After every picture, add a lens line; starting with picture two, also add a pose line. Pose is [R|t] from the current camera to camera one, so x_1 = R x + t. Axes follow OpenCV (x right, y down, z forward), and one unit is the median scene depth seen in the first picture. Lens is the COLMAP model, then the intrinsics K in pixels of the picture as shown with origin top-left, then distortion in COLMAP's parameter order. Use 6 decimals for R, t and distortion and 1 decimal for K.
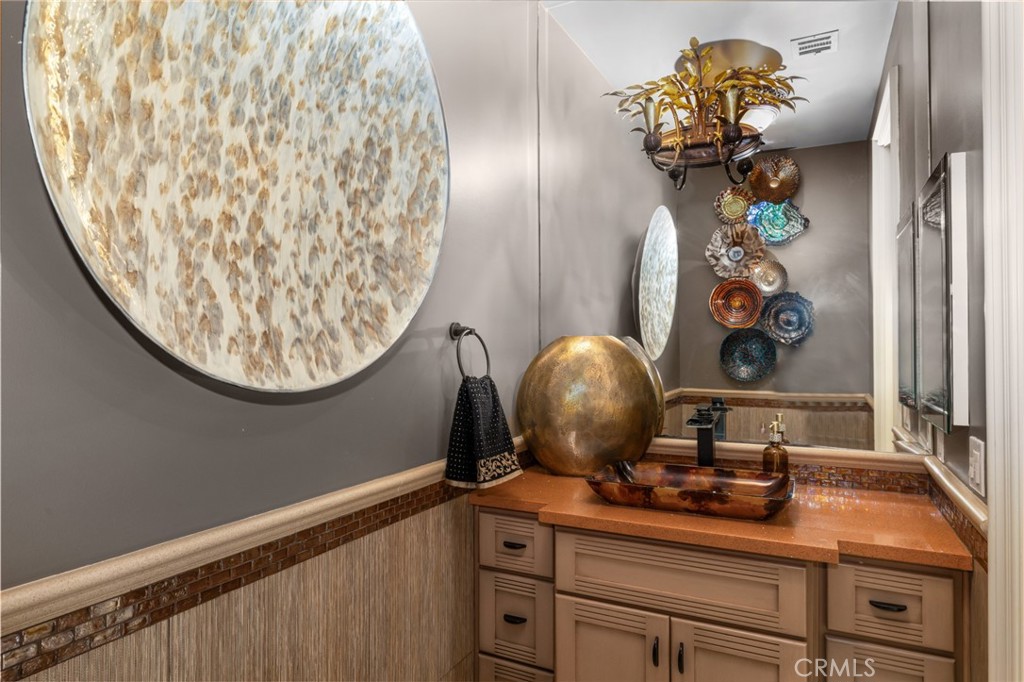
lens RADIAL K [[601.6, 0, 512.2], [0, 601.6, 342.1], [0, 0, 1]] dist [-0.008898, 0.000905]
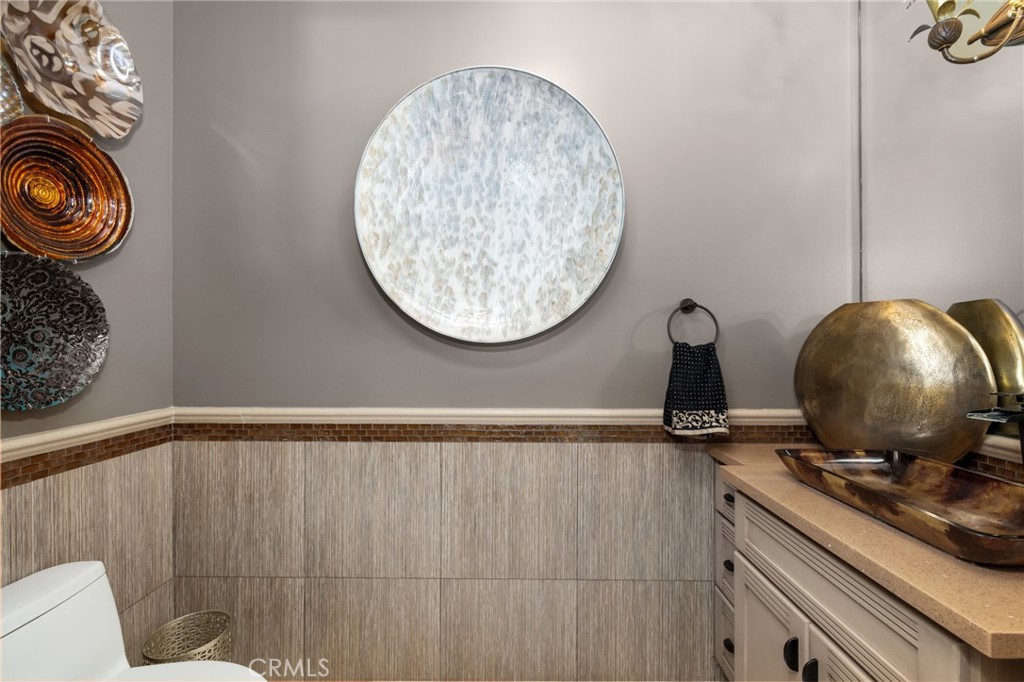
lens RADIAL K [[427.6, 0, 510.7], [0, 427.6, 342.4], [0, 0, 1]] dist [-0.003614, -0.000442]
pose [[0.426936, 0.001091, -0.904281, 0.774530], [0.008627, 0.999949, 0.005280, 0.069498], [0.904241, -0.010055, 0.426905, 0.453646]]
